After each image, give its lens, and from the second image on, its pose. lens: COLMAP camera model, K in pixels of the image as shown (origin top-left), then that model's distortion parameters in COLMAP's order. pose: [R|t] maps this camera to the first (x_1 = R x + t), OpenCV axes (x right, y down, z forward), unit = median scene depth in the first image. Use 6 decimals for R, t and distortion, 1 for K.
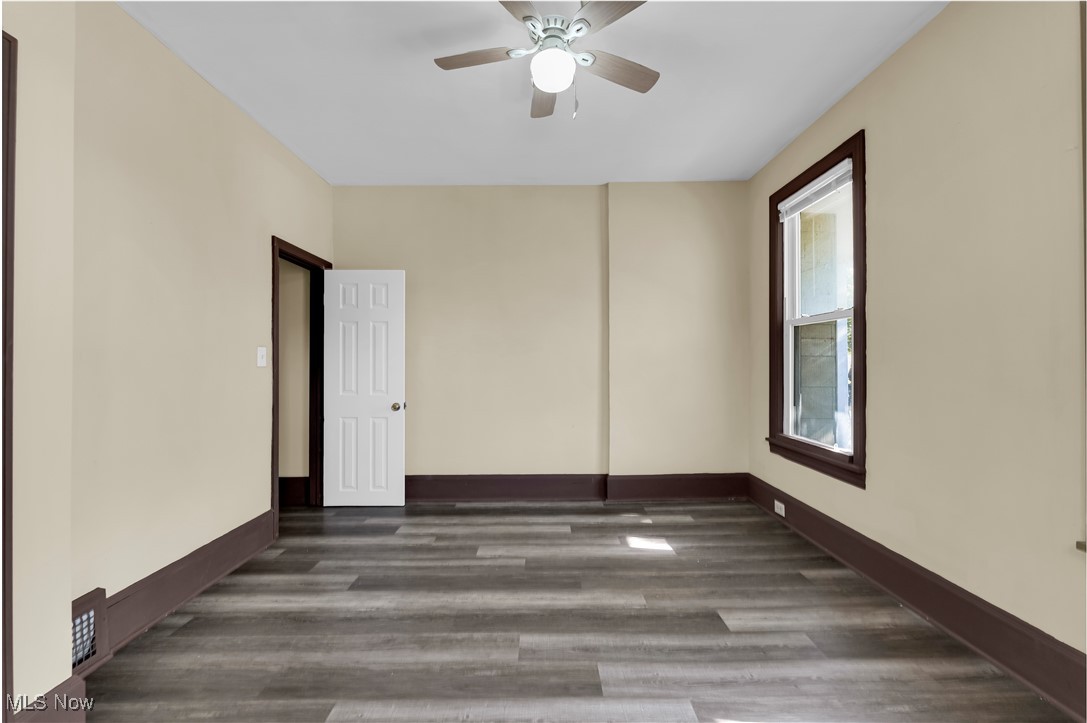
lens RADIAL K [[431.4, 0, 545.3], [0, 431.4, 361.4], [0, 0, 1]] dist [-0.003083, -0.000530]
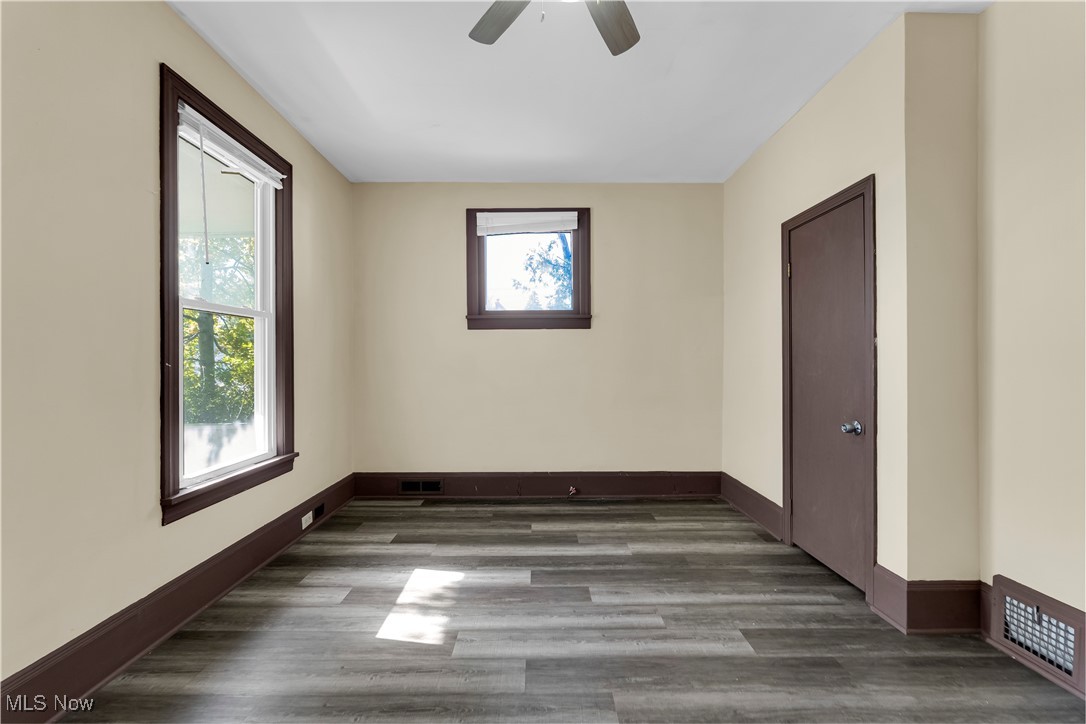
lens RADIAL K [[431.0, 0, 539.1], [0, 431.0, 361.7], [0, 0, 1]] dist [-0.003083, -0.000530]
pose [[-0.999961, 0.004983, 0.007327, 0.081245], [0.004956, 0.999981, -0.003636, 0.006093], [-0.007345, -0.003599, -0.999967, 1.950181]]
